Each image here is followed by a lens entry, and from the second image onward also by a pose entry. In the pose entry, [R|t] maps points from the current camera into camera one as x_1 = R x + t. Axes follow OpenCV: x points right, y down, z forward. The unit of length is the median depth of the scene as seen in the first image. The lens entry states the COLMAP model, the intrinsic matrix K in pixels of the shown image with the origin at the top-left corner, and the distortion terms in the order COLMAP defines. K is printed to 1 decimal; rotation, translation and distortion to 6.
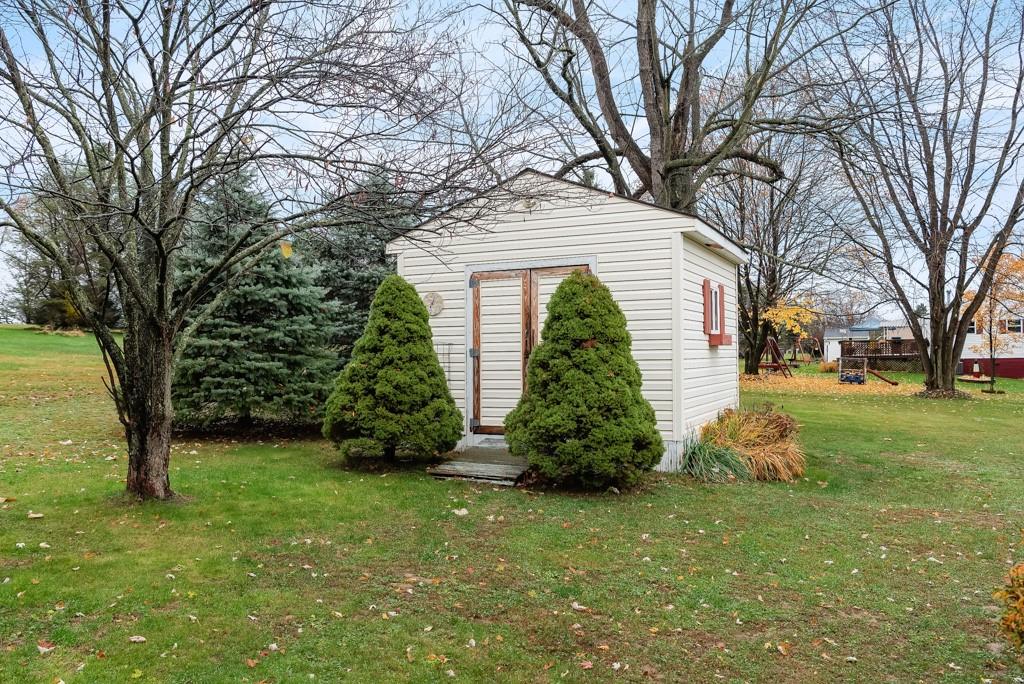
lens RADIAL K [[900.7, 0, 512.5], [0, 900.7, 342.5], [0, 0, 1]] dist [-0.015779, -0.006512]
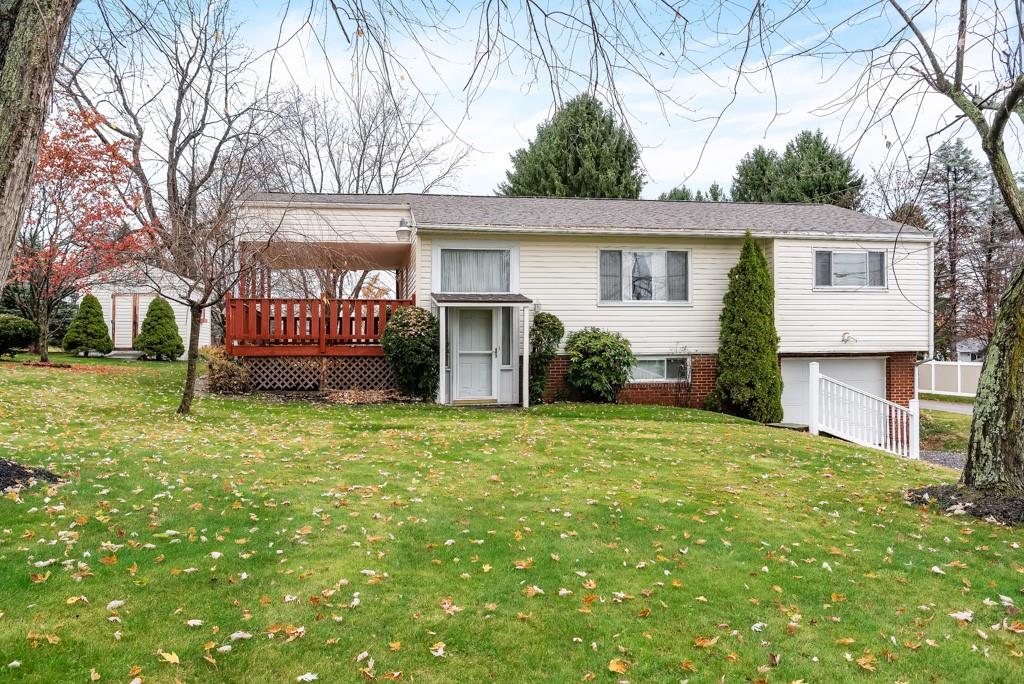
lens RADIAL K [[881.4, 0, 512.4], [0, 881.4, 341.6], [0, 0, 1]] dist [-0.004388, -0.001321]
pose [[0.847710, 0.021954, 0.530005, -0.172785], [-0.017869, 0.999758, -0.012831, 0.033915], [-0.530158, 0.001407, 0.847897, -0.782103]]
